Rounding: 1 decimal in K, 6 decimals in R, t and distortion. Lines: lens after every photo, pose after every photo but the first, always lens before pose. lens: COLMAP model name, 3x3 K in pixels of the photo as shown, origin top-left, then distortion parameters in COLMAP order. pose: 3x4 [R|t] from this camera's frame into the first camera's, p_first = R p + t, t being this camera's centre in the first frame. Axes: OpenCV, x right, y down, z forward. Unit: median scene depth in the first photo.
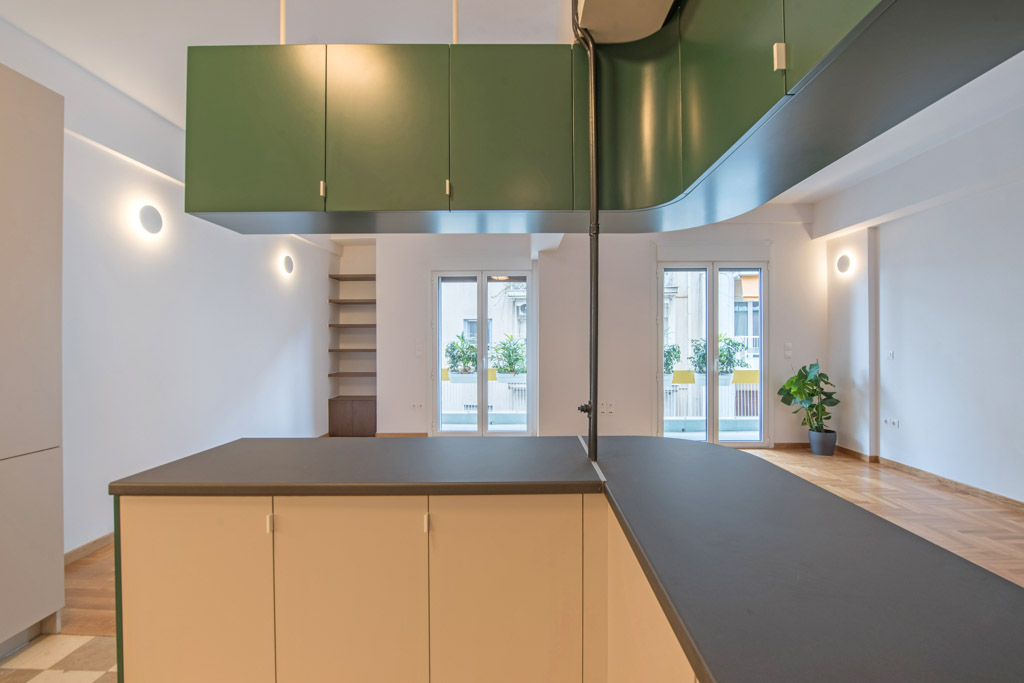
lens RADIAL K [[447.2, 0, 510.0], [0, 447.2, 324.7], [0, 0, 1]] dist [-0.000827, -0.000039]
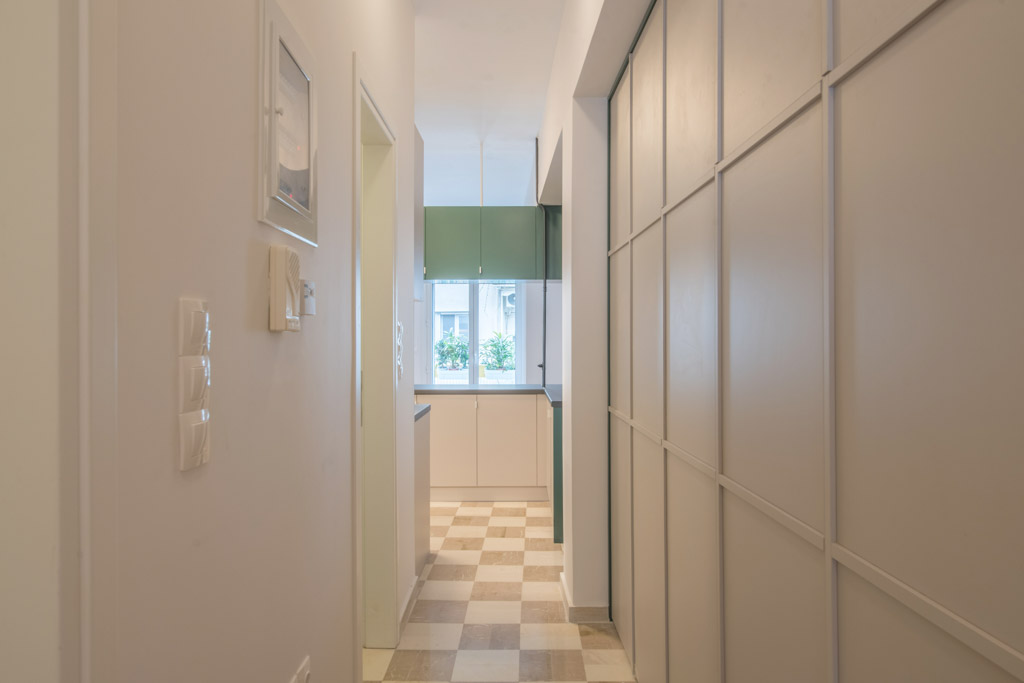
lens RADIAL K [[699.4, 0, 512.0], [0, 699.4, 341.5], [0, 0, 1]] dist [0.000142, -0.000451]
pose [[0.999436, 0.007505, 0.032734, -0.022039], [-0.008740, 0.999248, 0.037764, -0.015899], [-0.032426, -0.038029, 0.998750, -0.582875]]
